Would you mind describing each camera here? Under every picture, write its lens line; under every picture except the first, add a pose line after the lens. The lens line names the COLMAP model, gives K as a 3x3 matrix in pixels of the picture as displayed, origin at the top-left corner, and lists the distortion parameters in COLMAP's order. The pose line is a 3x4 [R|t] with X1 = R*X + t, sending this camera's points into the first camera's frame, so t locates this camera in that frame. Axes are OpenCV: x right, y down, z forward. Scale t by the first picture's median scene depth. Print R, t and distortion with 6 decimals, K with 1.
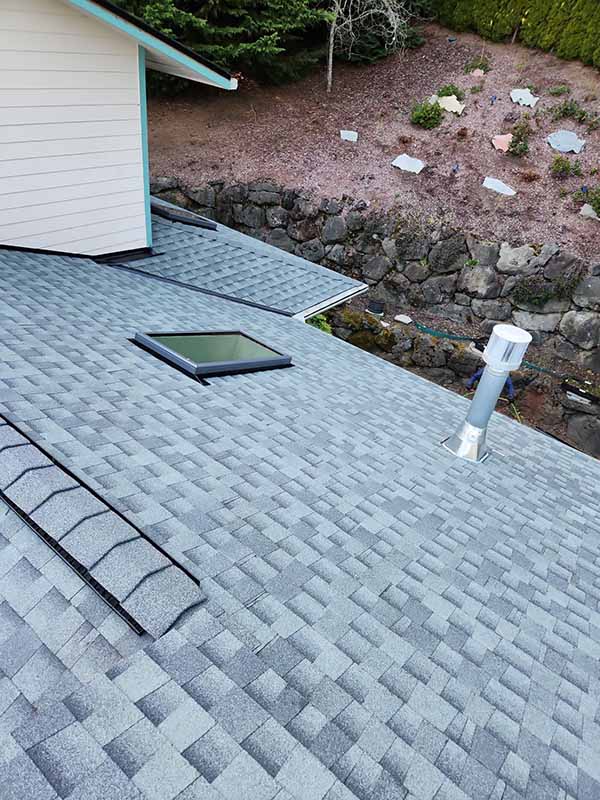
lens RADIAL K [[525.8, 0, 303.1], [0, 525.8, 393.7], [0, 0, 1]] dist [0.082032, -0.072079]
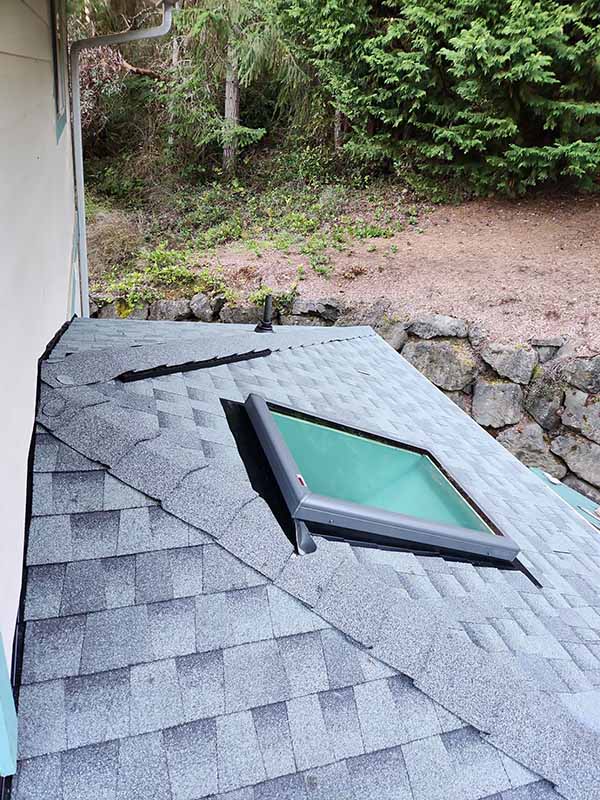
lens RADIAL K [[525.8, 0, 303.1], [0, 525.8, 393.7], [0, 0, 1]] dist [0.082032, -0.072079]
pose [[0.833451, 0.261323, -0.486898, -0.097545], [-0.356296, 0.927634, -0.112022, -0.216971], [0.422388, 0.266845, 0.866246, 0.484597]]
